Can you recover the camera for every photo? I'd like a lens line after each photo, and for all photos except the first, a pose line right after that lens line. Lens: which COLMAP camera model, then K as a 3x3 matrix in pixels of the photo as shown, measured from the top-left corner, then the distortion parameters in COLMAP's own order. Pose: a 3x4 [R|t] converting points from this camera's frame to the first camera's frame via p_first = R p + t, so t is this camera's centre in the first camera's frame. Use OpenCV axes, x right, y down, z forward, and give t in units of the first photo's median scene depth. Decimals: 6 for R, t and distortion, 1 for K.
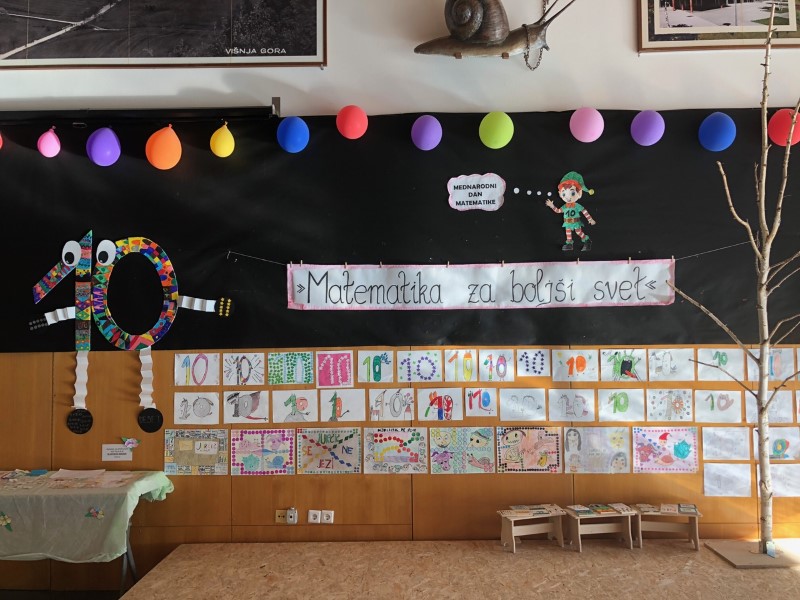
lens RADIAL K [[641.9, 0, 403.0], [0, 641.9, 299.7], [0, 0, 1]] dist [0.040173, -0.024173]
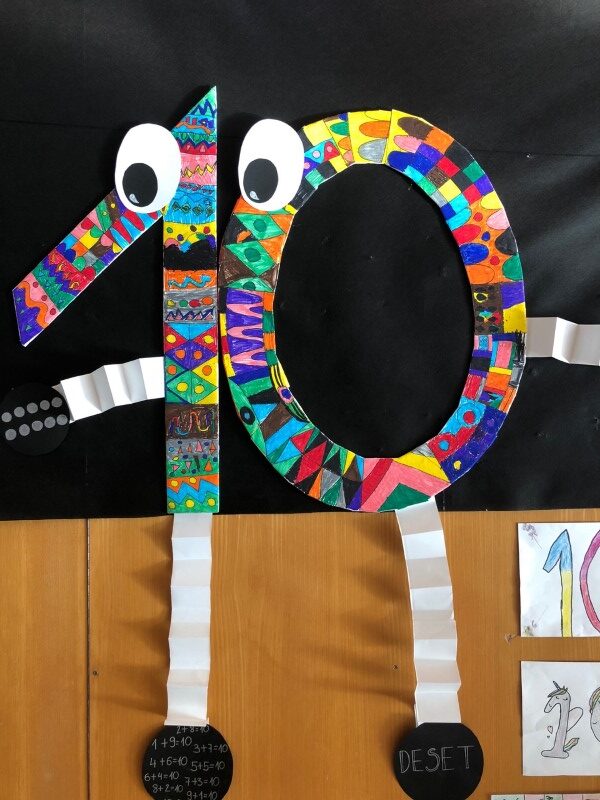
lens RADIAL K [[641.9, 0, 297.5], [0, 641.9, 400.8], [0, 0, 1]] dist [0.040173, -0.024173]
pose [[0.999596, -0.001693, 0.028361, -0.454726], [0.001256, 0.999881, 0.015402, 0.025567], [-0.028383, -0.015360, 0.999479, 0.715762]]
